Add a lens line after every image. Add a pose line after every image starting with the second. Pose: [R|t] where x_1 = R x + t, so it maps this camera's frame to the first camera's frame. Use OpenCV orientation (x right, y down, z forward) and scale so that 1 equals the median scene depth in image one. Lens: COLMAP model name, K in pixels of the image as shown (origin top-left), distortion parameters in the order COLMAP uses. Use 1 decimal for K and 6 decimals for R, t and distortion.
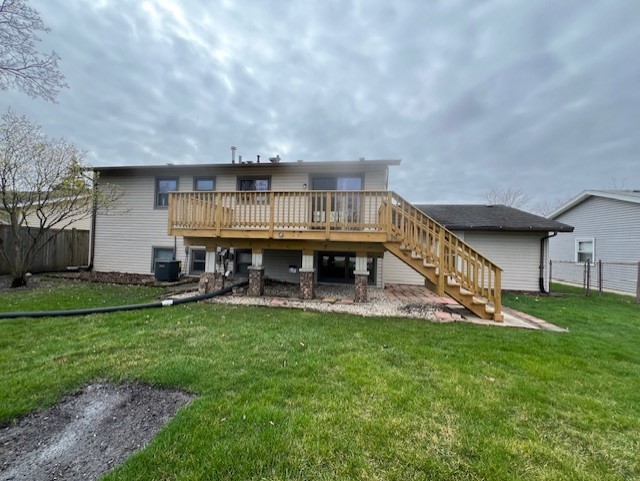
lens RADIAL K [[249.7, 0, 320.8], [0, 249.7, 241.3], [0, 0, 1]] dist [-0.000126, -0.000182]
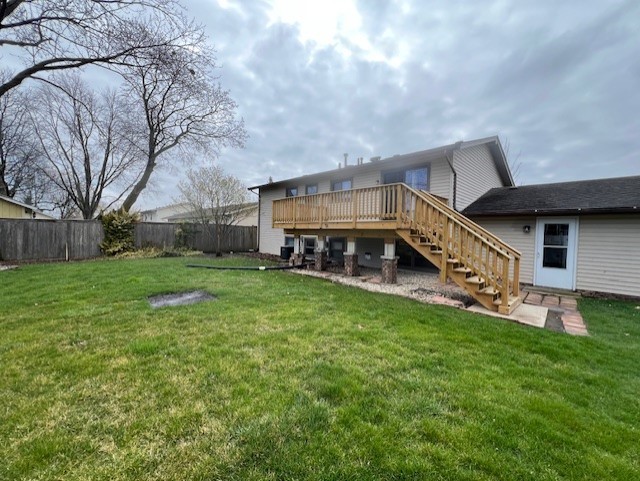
lens RADIAL K [[249.7, 0, 319.2], [0, 249.7, 236.7], [0, 0, 1]] dist [-0.000126, -0.000182]
pose [[0.812864, -0.000501, -0.582454, 0.372177], [0.007533, 0.999925, 0.009653, 0.013211], [0.582405, -0.012234, 0.812806, -0.069673]]
